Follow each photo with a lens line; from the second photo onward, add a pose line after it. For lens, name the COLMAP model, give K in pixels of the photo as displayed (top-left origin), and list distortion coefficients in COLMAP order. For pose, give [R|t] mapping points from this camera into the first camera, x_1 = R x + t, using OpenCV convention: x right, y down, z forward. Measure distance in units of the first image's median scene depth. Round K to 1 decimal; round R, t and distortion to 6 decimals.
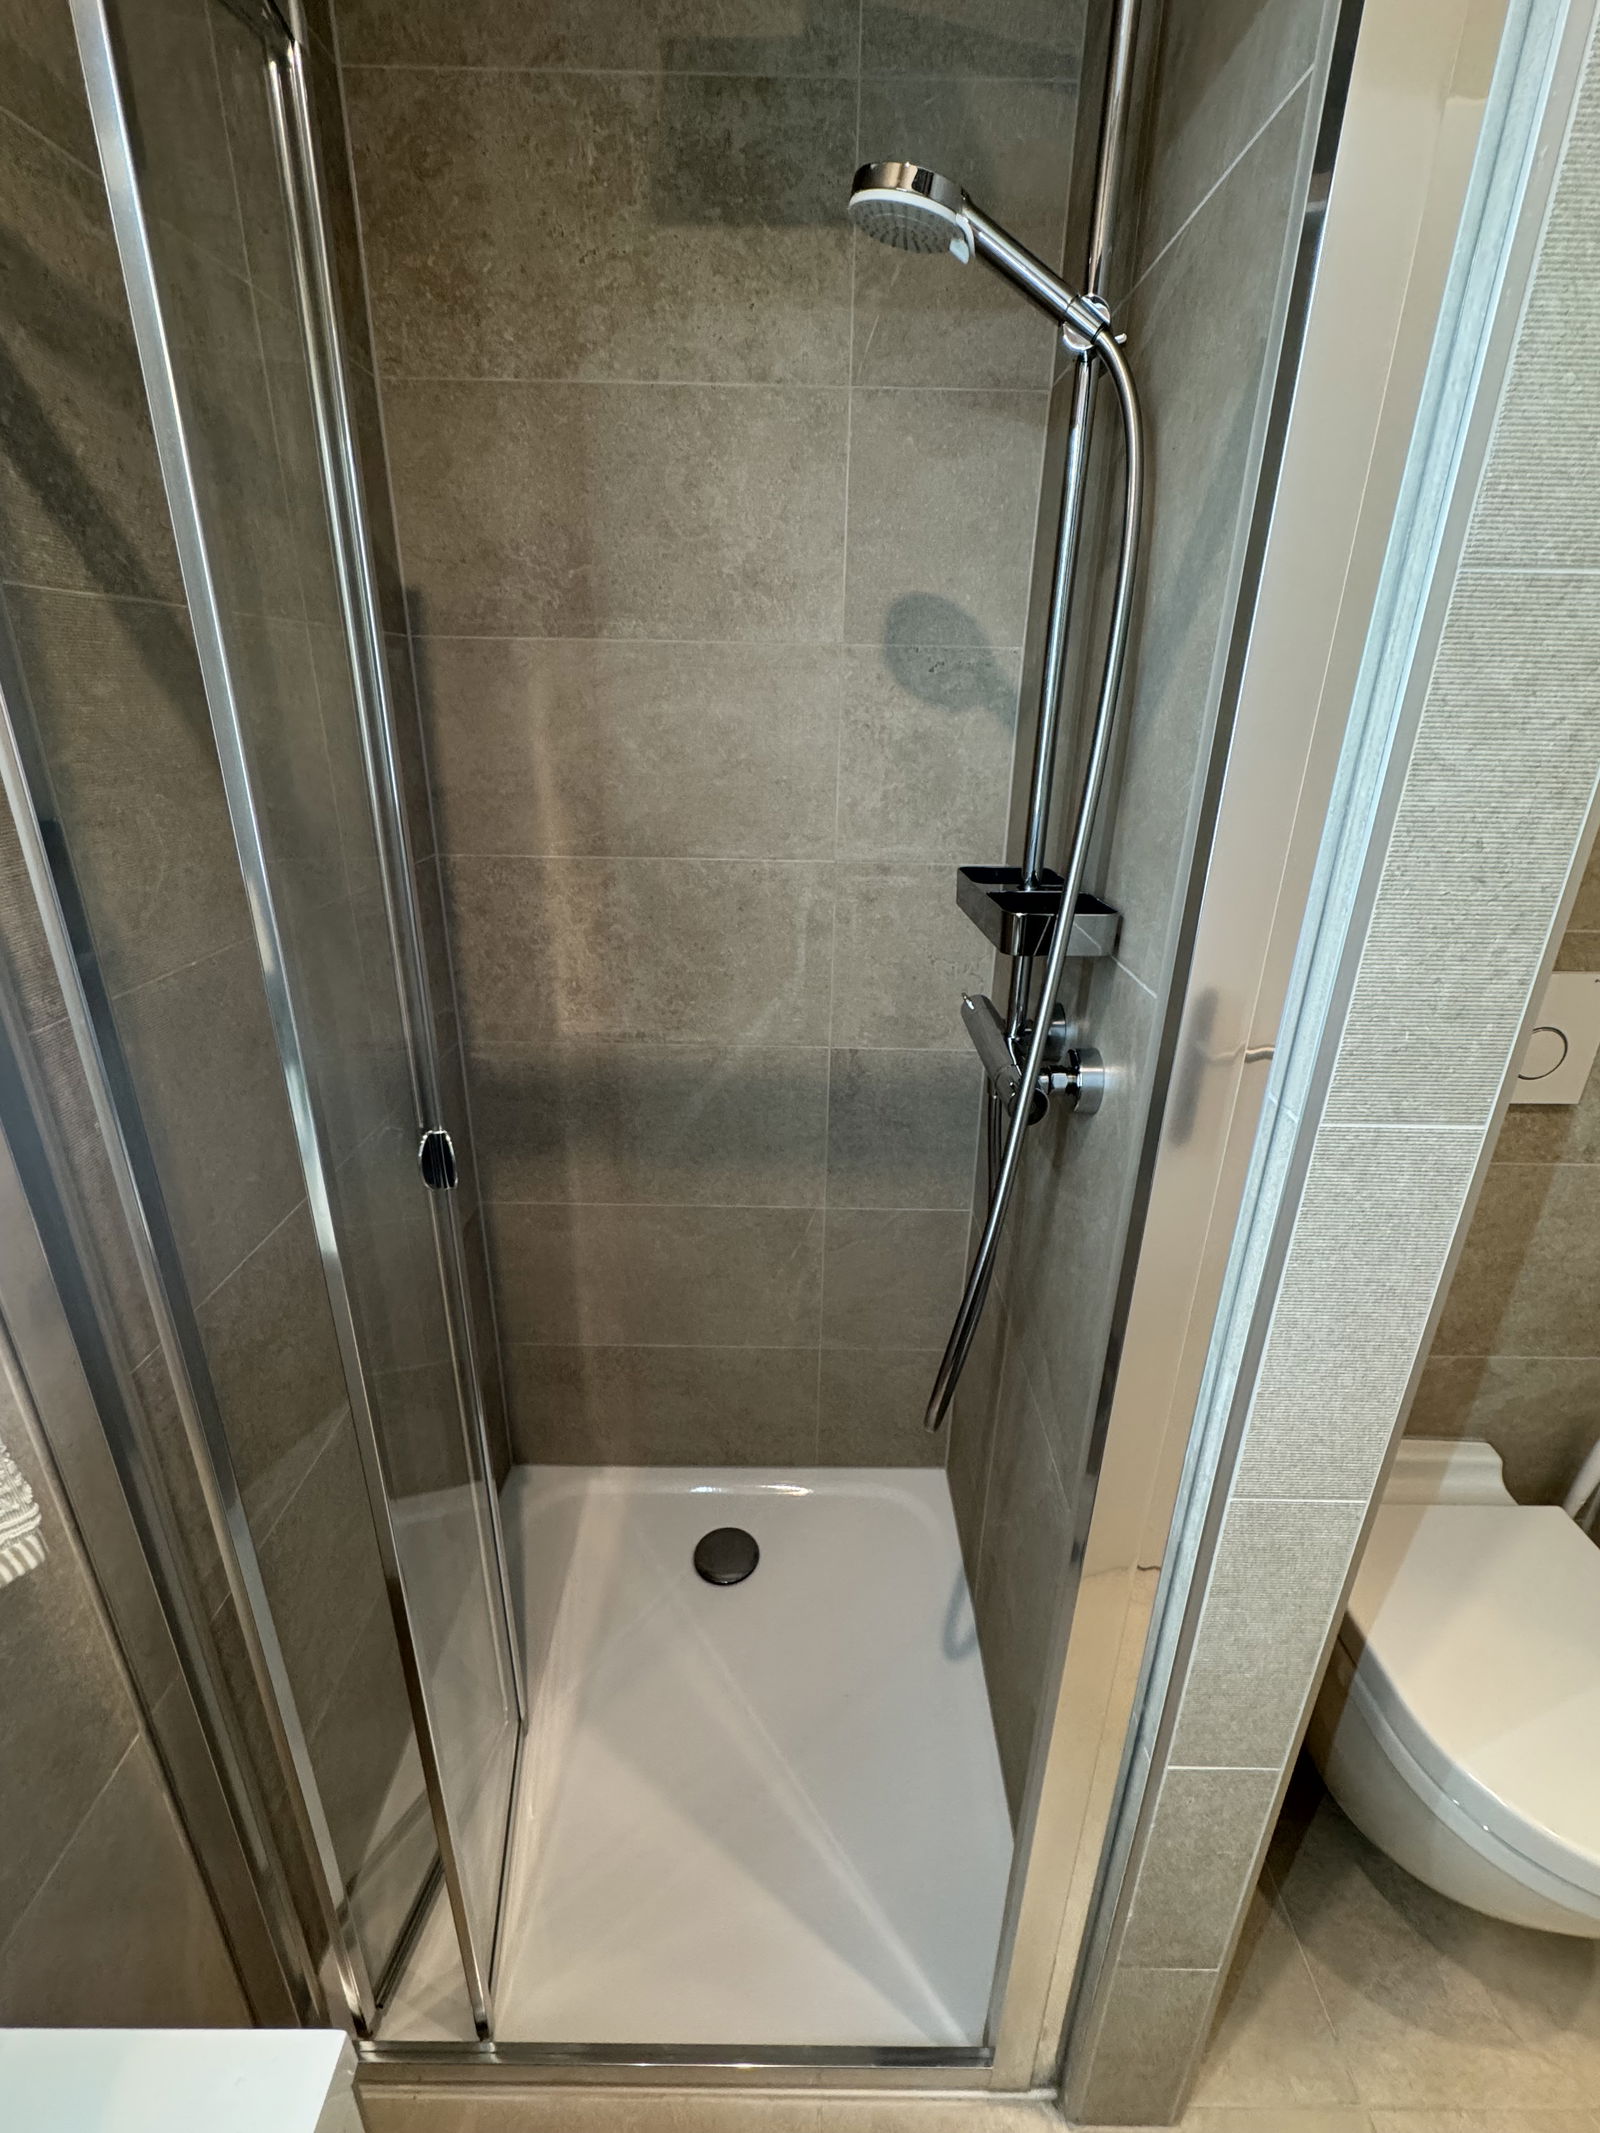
lens RADIAL K [[929.9, 0, 798.1], [0, 929.9, 1062.7], [0, 0, 1]] dist [-0.000747, -0.000303]
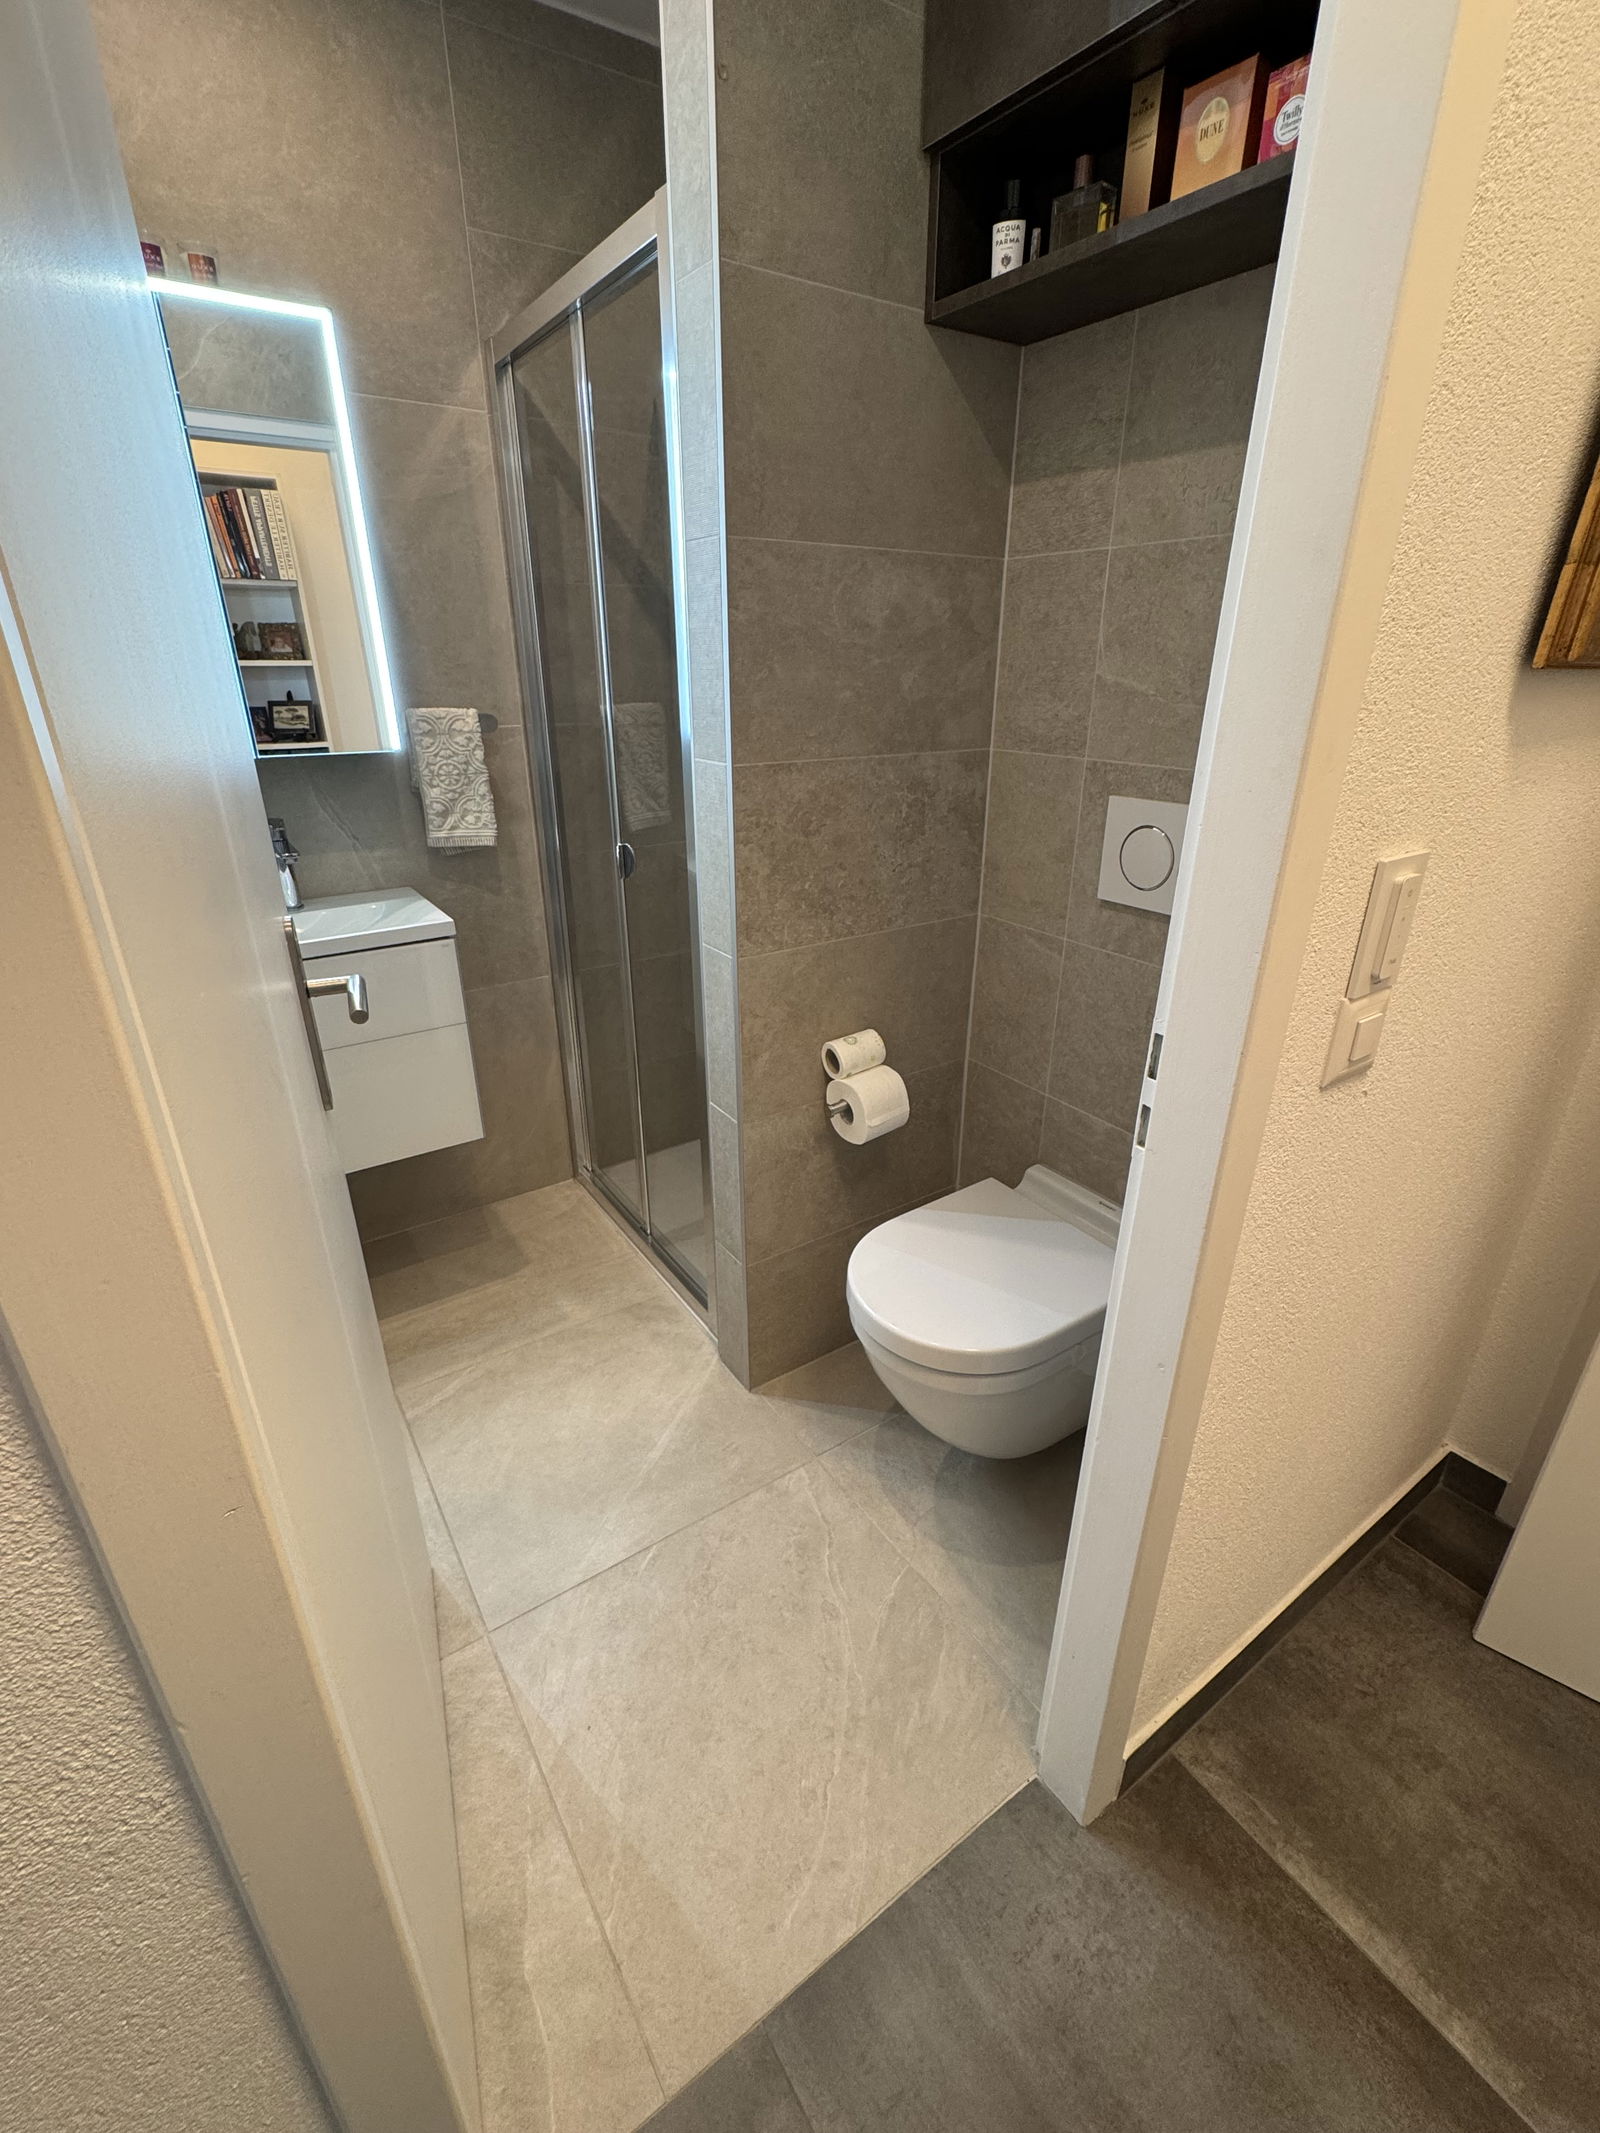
lens RADIAL K [[929.9, 0, 798.1], [0, 929.9, 1062.7], [0, 0, 1]] dist [-0.000747, -0.000303]
pose [[0.827480, -0.234183, 0.510329, -1.157992], [0.214483, 0.971783, 0.098162, -0.751825], [-0.518917, 0.028230, 0.854359, -0.136225]]
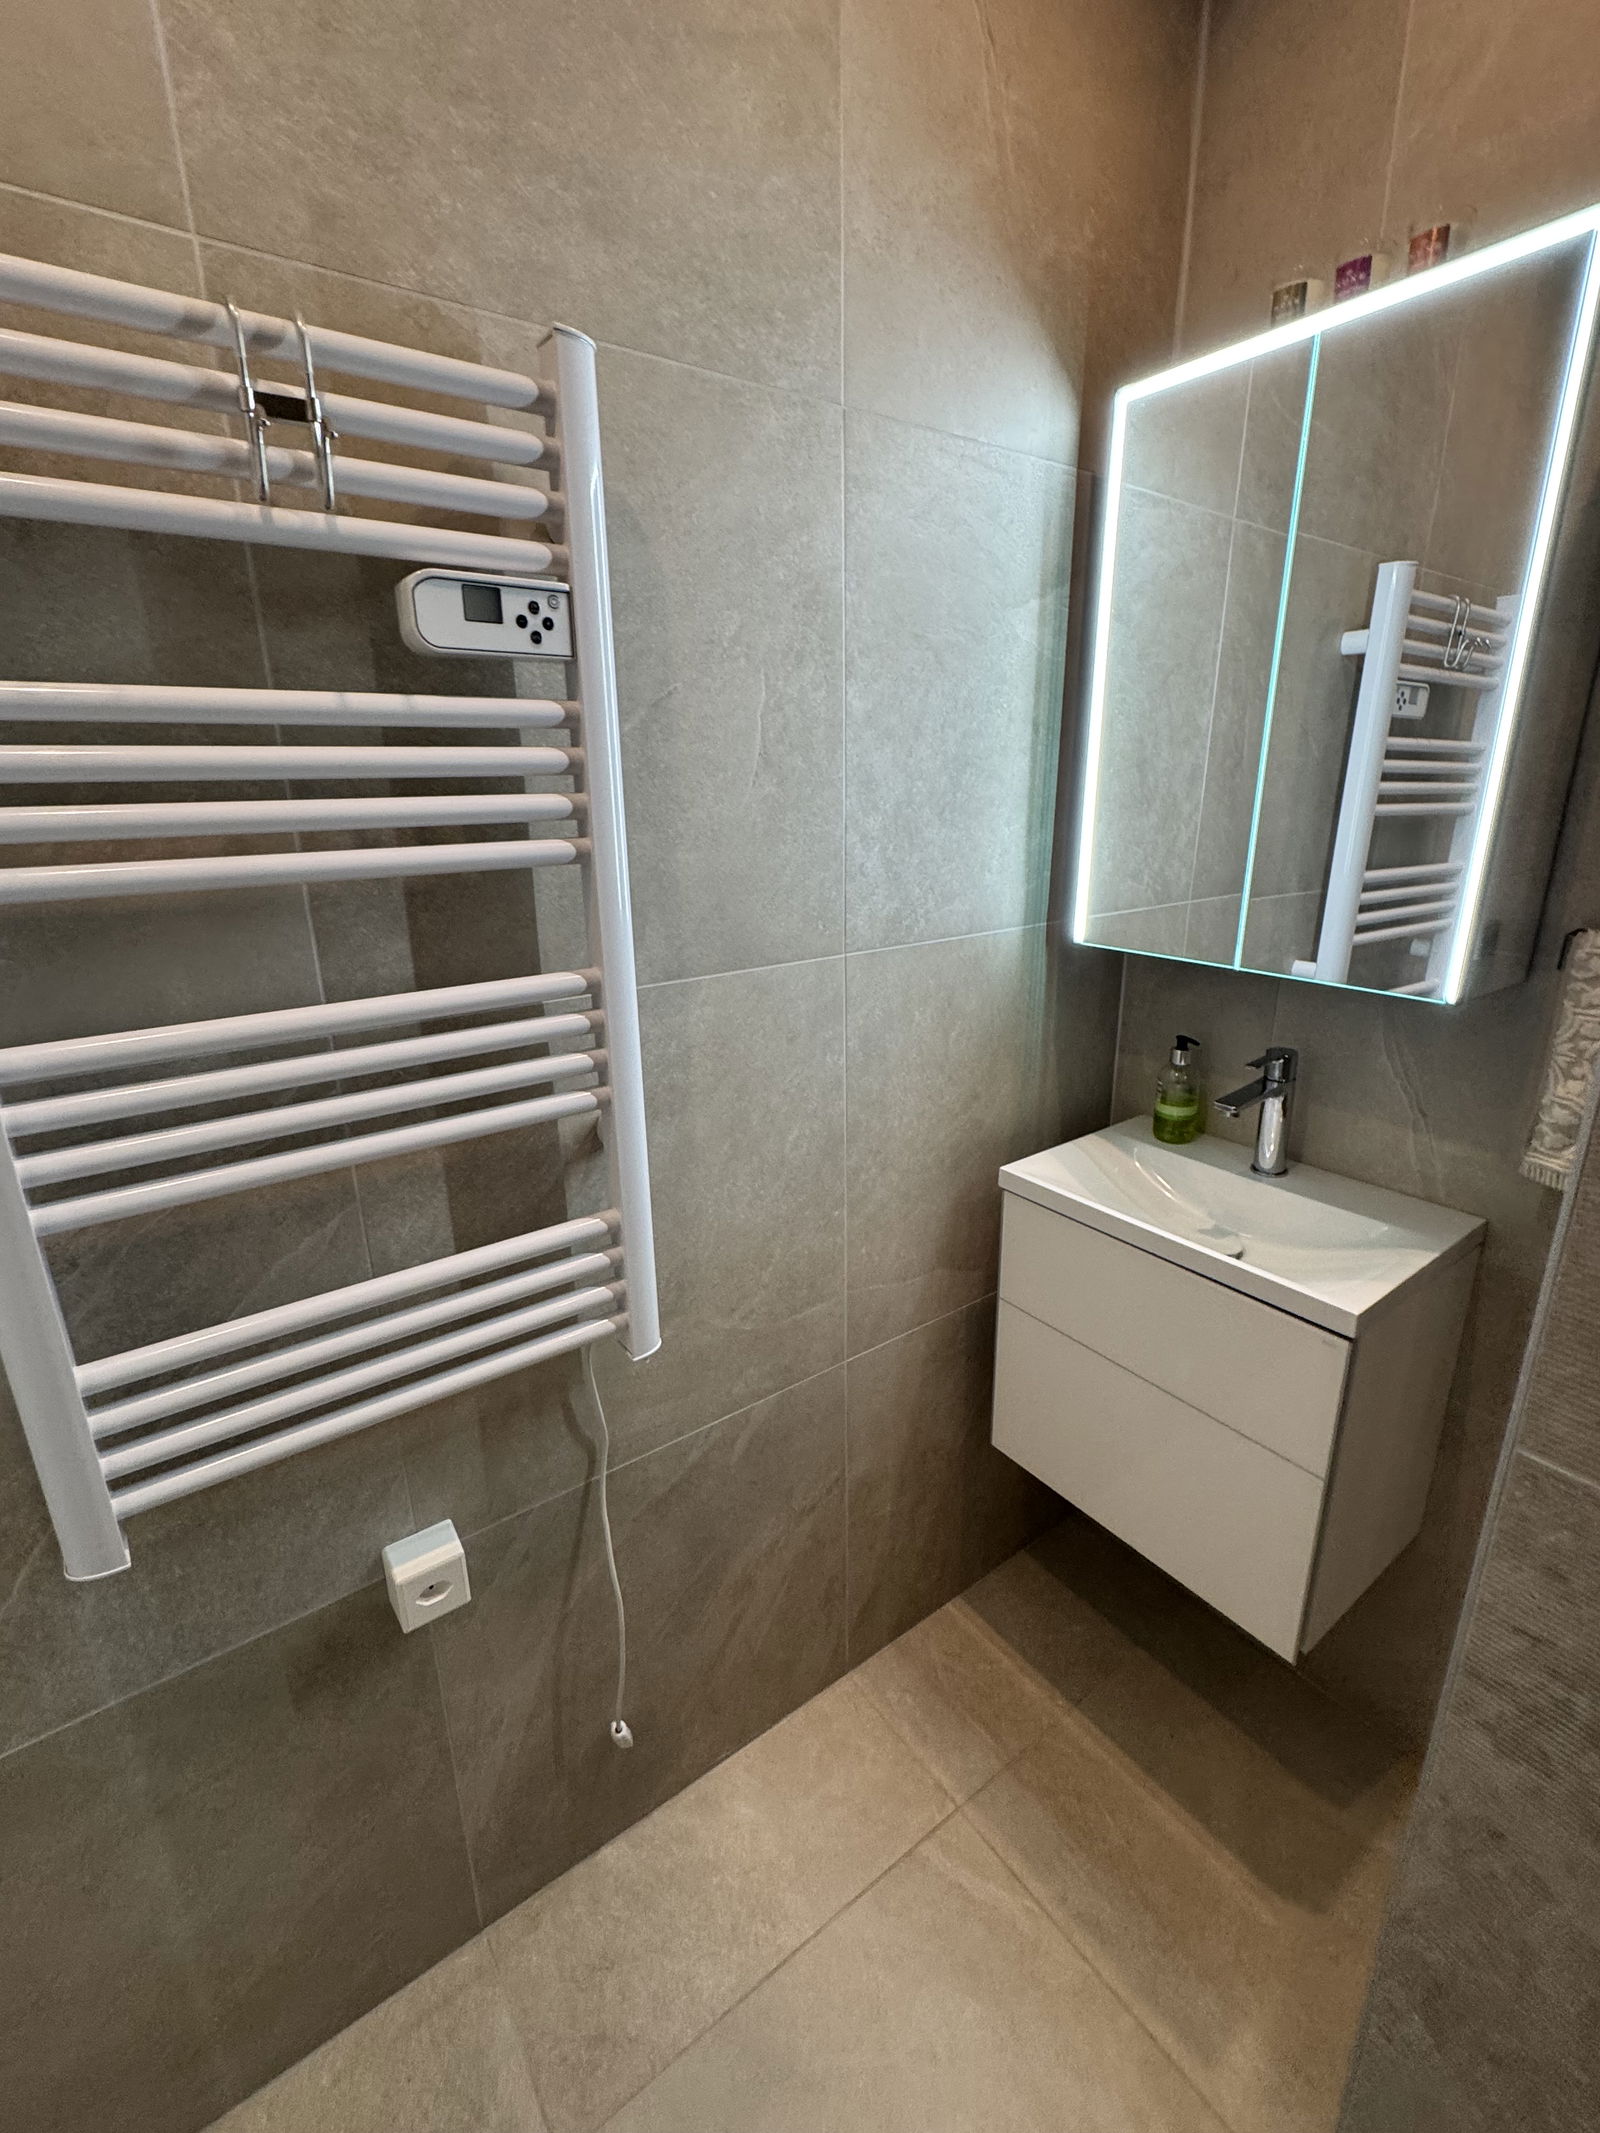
lens RADIAL K [[929.9, 0, 798.1], [0, 929.9, 1062.7], [0, 0, 1]] dist [-0.000747, -0.000303]
pose [[0.591657, 0.215070, -0.776973, -0.452574], [-0.274966, 0.959804, 0.056295, -1.095372], [0.757850, 0.180333, 0.627012, 0.580304]]
